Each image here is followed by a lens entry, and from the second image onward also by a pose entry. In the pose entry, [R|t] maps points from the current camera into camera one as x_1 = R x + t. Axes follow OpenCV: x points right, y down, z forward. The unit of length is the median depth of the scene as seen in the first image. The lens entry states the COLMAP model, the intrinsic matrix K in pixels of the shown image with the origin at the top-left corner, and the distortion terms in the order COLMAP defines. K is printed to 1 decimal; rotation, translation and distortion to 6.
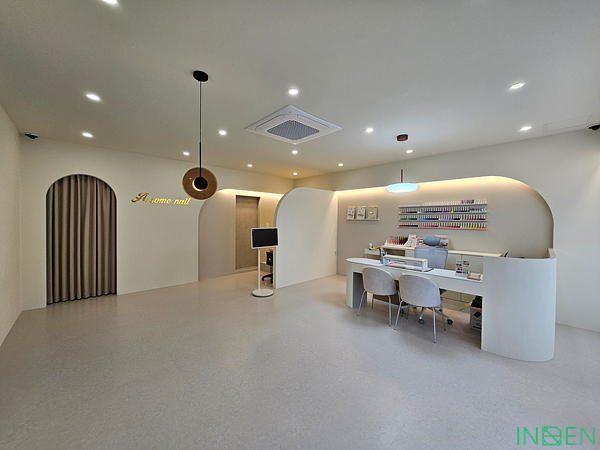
lens RADIAL K [[236.0, 0, 298.9], [0, 236.0, 223.0], [0, 0, 1]] dist [-0.003795, -0.001128]
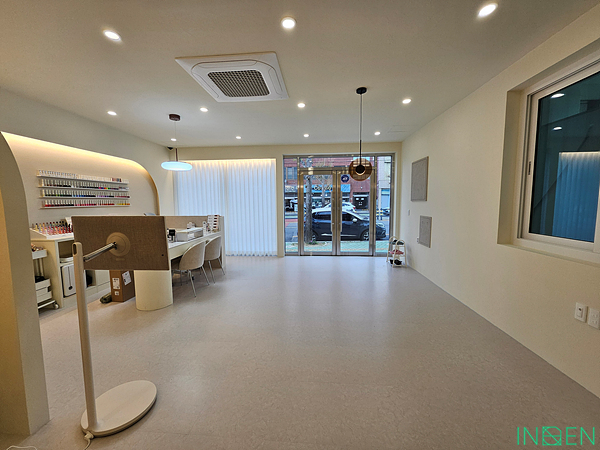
lens RADIAL K [[236.0, 0, 300.7], [0, 236.0, 223.0], [0, 0, 1]] dist [-0.003795, -0.001128]
pose [[-0.670581, -0.071196, 0.738412, -0.526496], [0.011743, 0.994240, 0.106527, -0.001404], [-0.741743, 0.080106, -0.665883, 0.944256]]
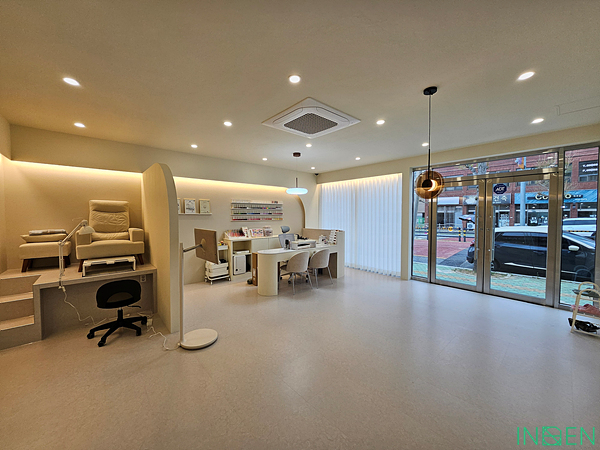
lens RADIAL K [[236.0, 0, 298.8], [0, 236.0, 222.7], [0, 0, 1]] dist [-0.003795, -0.001128]
pose [[0.038479, -0.040915, 0.998421, -0.677924], [0.012672, 0.999101, 0.040454, -0.015059], [-0.999179, 0.011095, 0.038963, 0.673809]]
